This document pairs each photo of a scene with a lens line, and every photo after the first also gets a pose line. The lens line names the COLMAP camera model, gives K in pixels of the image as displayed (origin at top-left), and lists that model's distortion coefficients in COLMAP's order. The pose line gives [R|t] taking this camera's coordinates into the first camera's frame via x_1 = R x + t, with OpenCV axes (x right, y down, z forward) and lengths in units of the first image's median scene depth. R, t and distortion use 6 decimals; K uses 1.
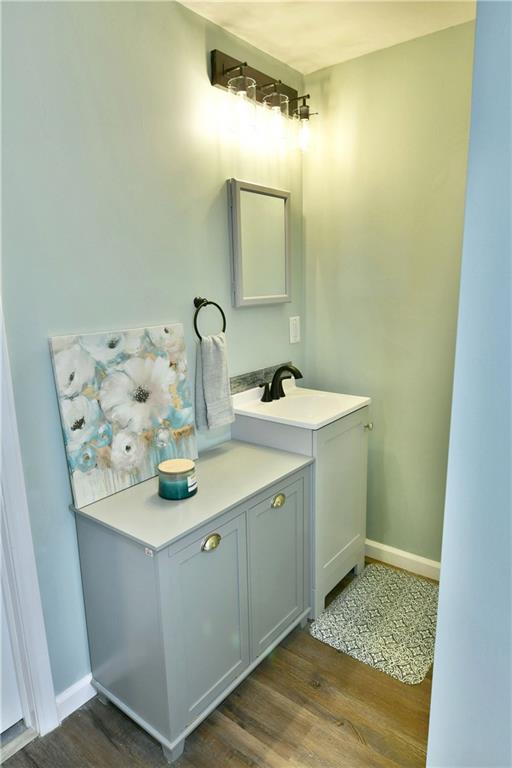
lens RADIAL K [[483.8, 0, 257.5], [0, 483.8, 378.7], [0, 0, 1]] dist [-0.013225, -0.002388]
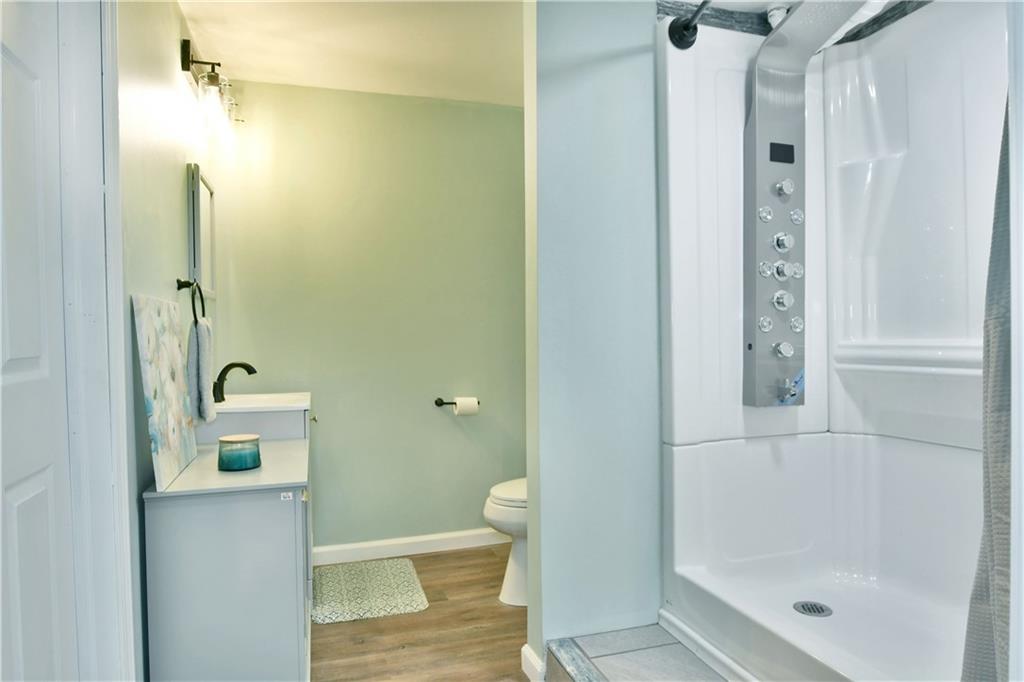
lens RADIAL K [[645.1, 0, 508.8], [0, 645.1, 341.5], [0, 0, 1]] dist [-0.013225, -0.002388]
pose [[0.573620, -0.000036, 0.819122, -0.799017], [0.165770, 0.979313, -0.116043, 0.202336], [-0.802172, 0.202350, 0.561759, -0.167309]]
